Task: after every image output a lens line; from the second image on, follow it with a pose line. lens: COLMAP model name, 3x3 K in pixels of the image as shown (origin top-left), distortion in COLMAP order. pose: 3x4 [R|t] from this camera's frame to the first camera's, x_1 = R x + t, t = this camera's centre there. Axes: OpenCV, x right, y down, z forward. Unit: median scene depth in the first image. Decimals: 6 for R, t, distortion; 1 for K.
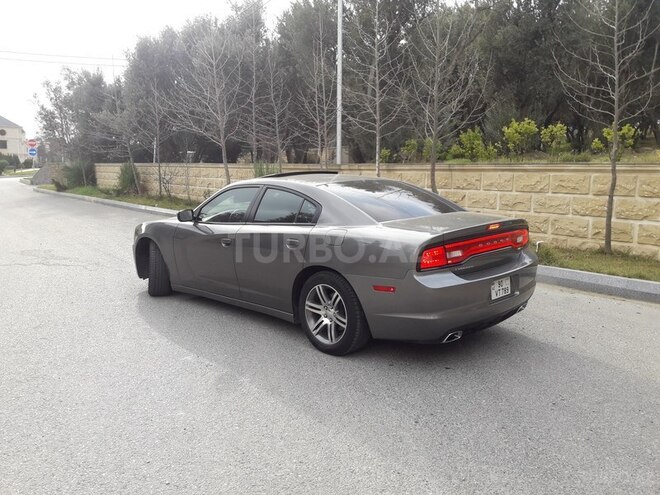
lens RADIAL K [[535.7, 0, 340.1], [0, 535.7, 248.4], [0, 0, 1]] dist [0.118919, -0.220459]
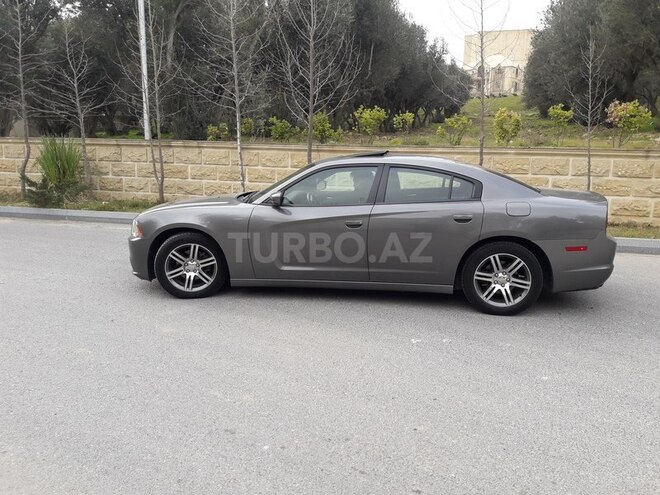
lens RADIAL K [[535.7, 0, 340.1], [0, 535.7, 248.4], [0, 0, 1]] dist [0.118919, -0.220459]
pose [[0.830446, -0.087961, 0.550112, -0.905911], [0.066745, 0.996053, 0.058507, -0.031917], [-0.553087, -0.011870, 0.833039, 0.239137]]
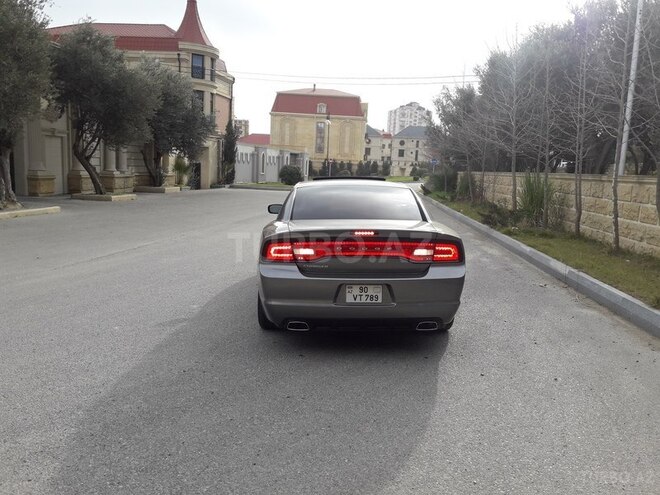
lens RADIAL K [[535.7, 0, 340.1], [0, 535.7, 248.4], [0, 0, 1]] dist [0.118919, -0.220459]
pose [[0.740274, 0.118564, -0.661768, 0.567374], [-0.130341, 0.990961, 0.031741, -0.023118], [0.659549, 0.062758, 0.749037, 0.130008]]
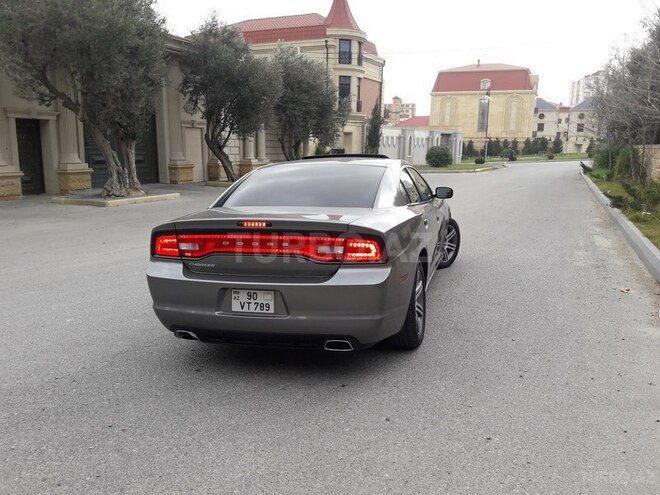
lens RADIAL K [[535.7, 0, 340.1], [0, 535.7, 248.4], [0, 0, 1]] dist [0.118919, -0.220459]
pose [[0.503558, 0.150753, -0.850707, 0.636857], [-0.124089, 0.987070, 0.101467, -0.062896], [0.855004, 0.054469, 0.515753, 0.427495]]
